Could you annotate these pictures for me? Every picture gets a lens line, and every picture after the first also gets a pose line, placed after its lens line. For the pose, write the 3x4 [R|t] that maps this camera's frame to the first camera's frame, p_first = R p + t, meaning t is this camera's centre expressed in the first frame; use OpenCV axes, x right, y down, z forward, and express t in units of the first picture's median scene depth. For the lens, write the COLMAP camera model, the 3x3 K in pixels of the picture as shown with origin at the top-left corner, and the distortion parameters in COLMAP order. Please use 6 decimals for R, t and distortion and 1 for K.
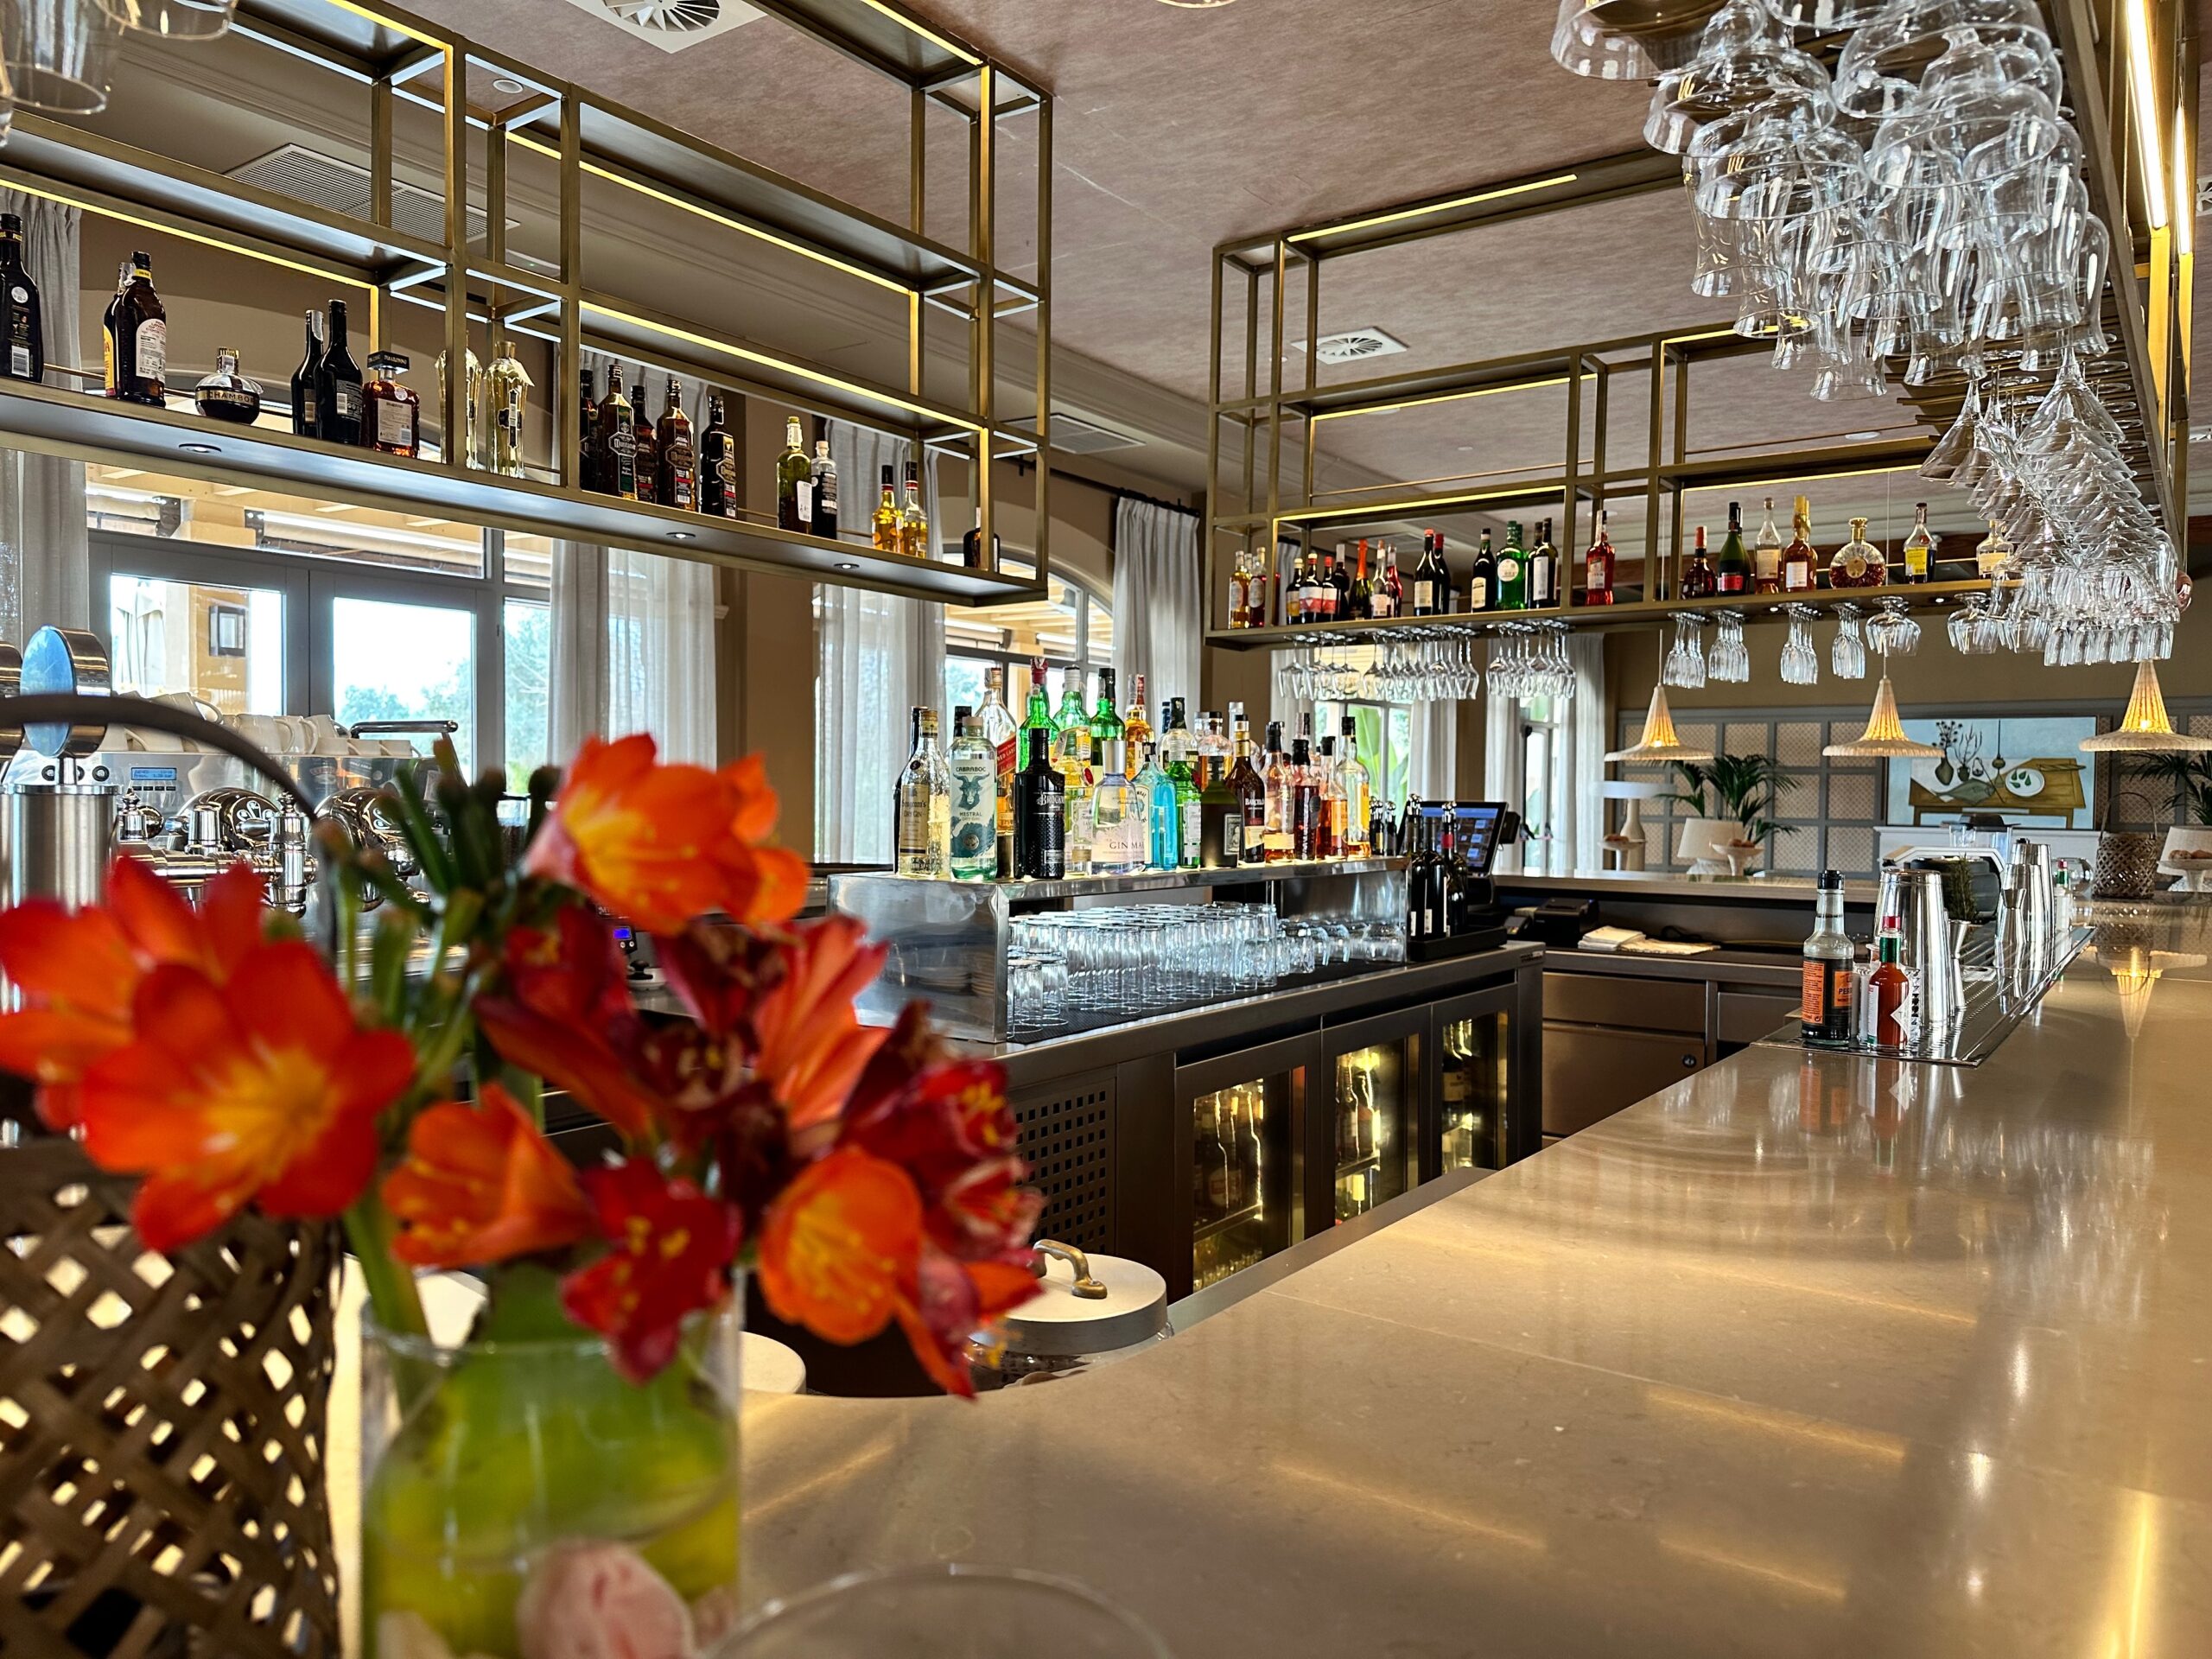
lens RADIAL K [[1571.8, 0, 1109.4], [0, 1571.8, 838.1], [0, 0, 1]] dist [0.000837, 0.000738]
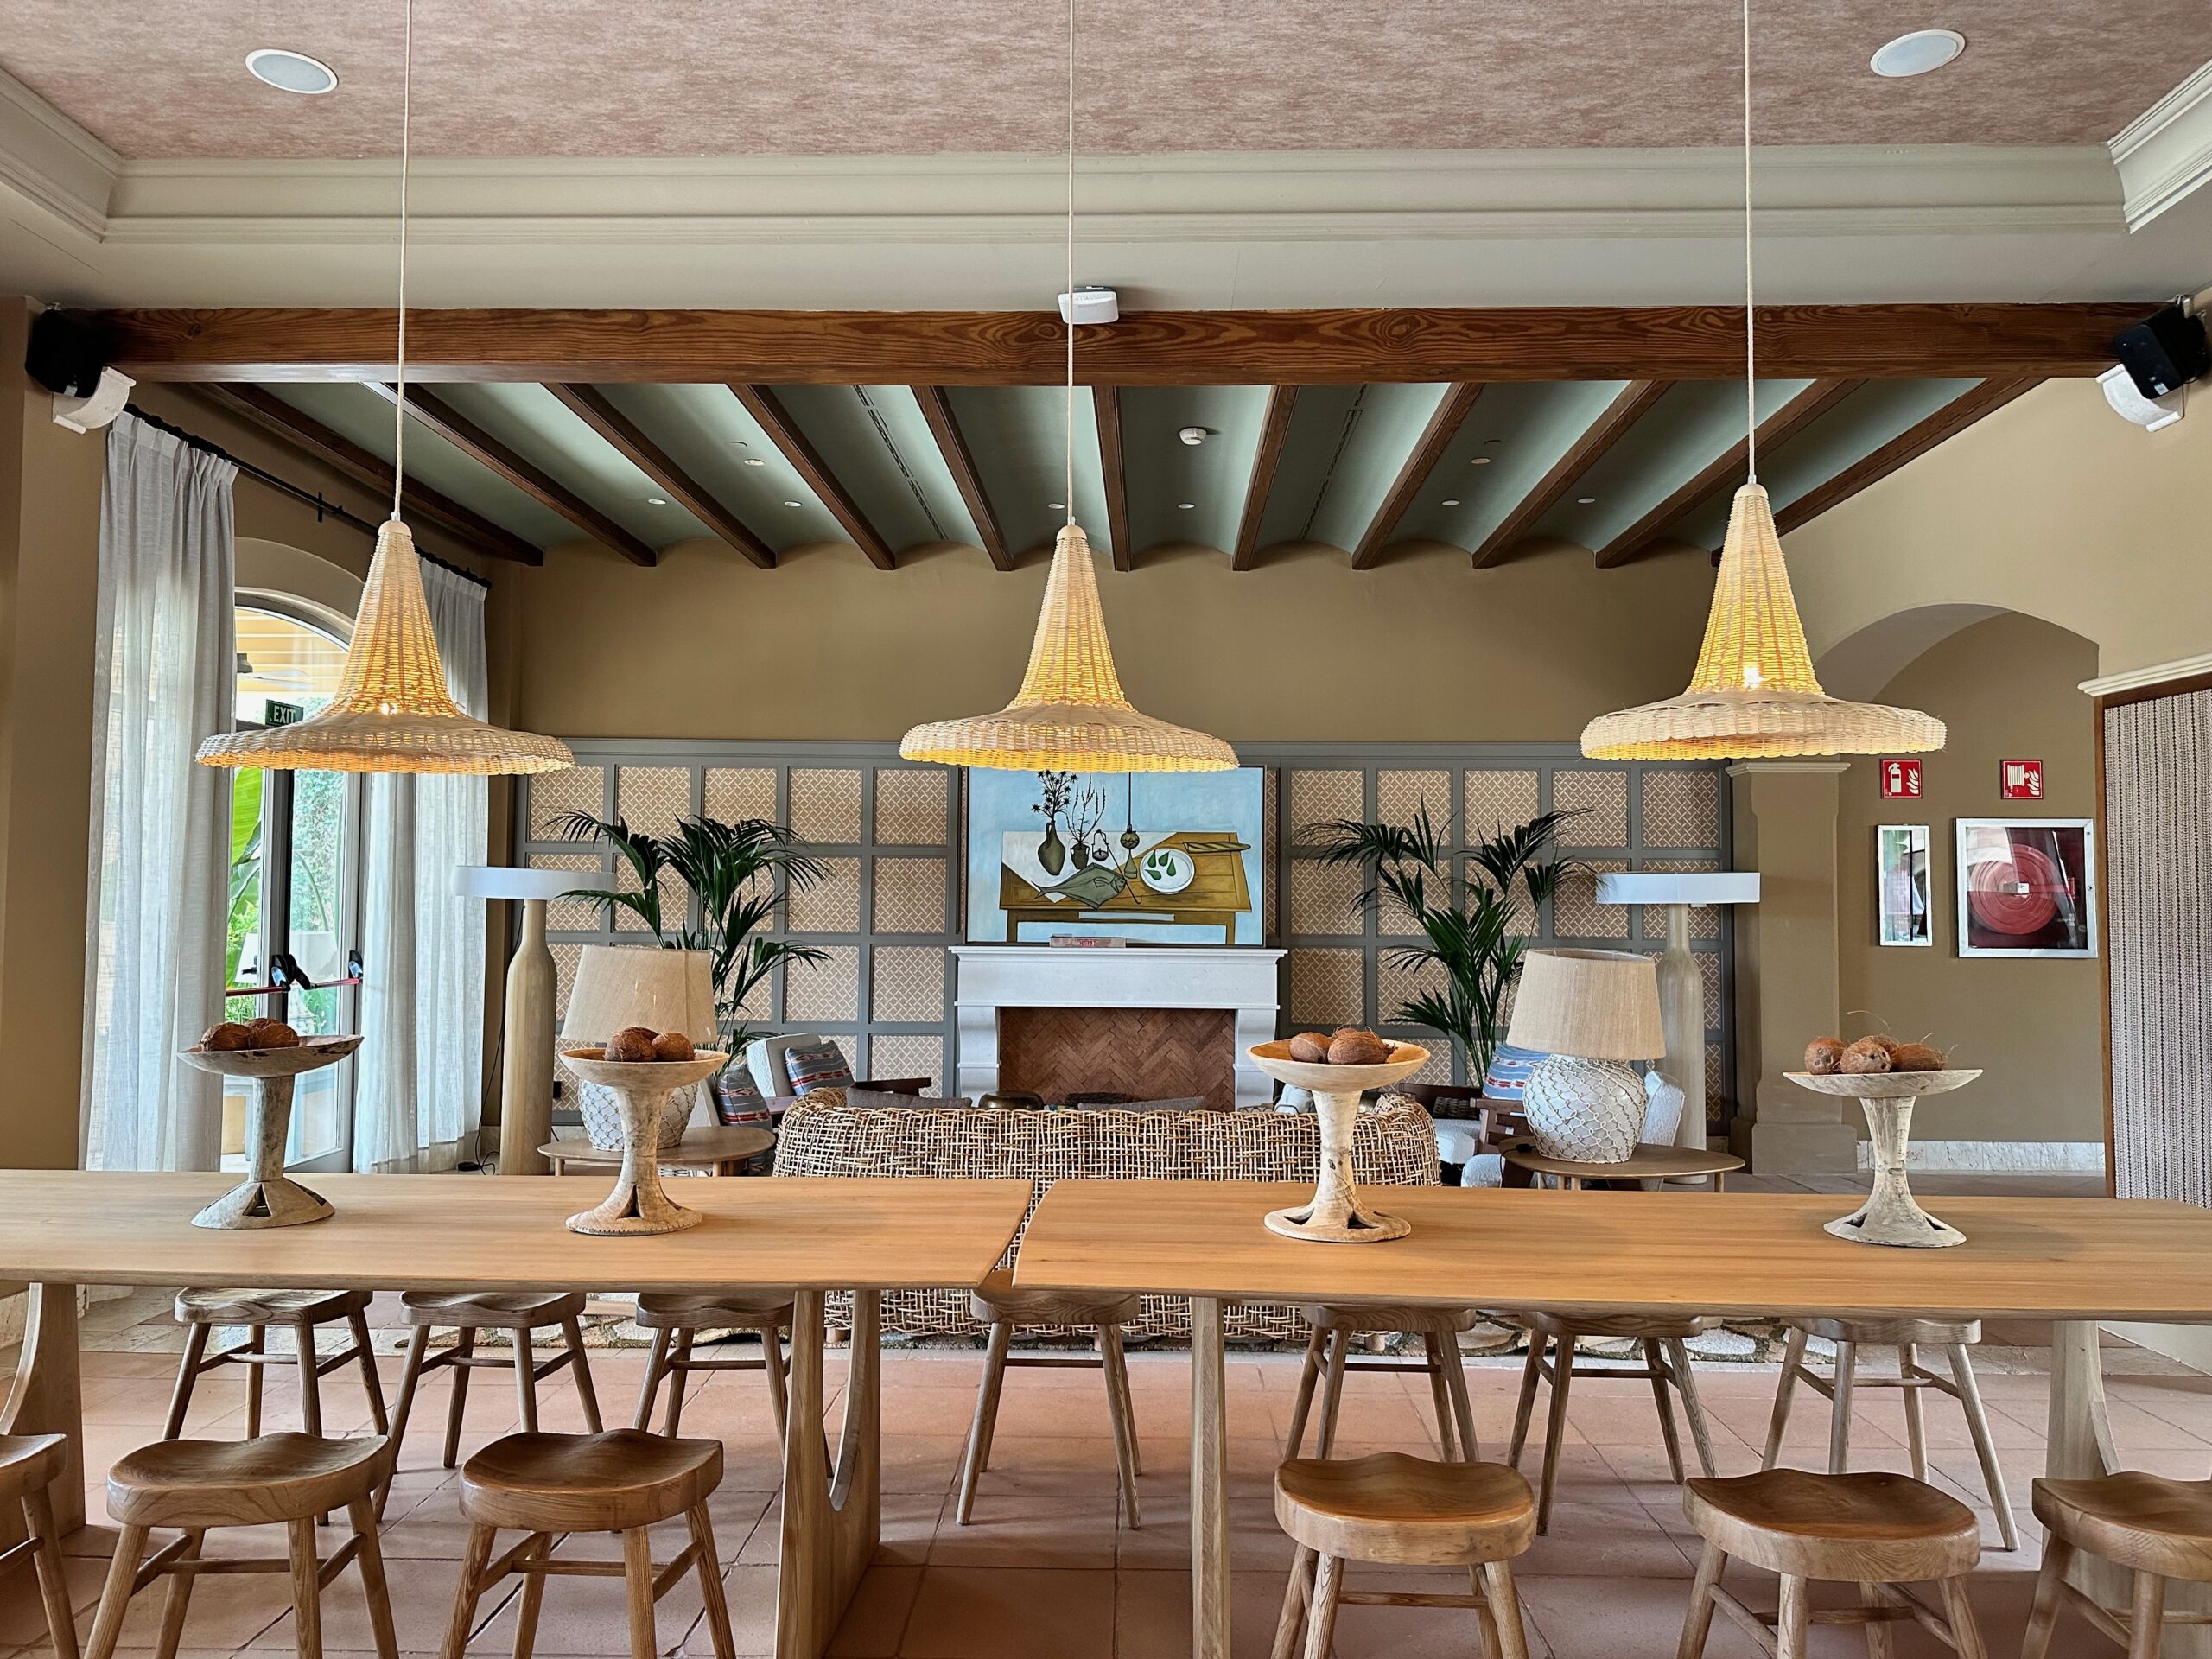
lens RADIAL K [[1571.8, 0, 1106.0], [0, 1571.8, 835.5], [0, 0, 1]] dist [0.000837, 0.000738]
pose [[0.832796, 0.017147, 0.553314, 0.213985], [0.018202, 0.998132, -0.058327, -0.013216], [-0.553280, 0.058645, 0.830928, 0.484780]]
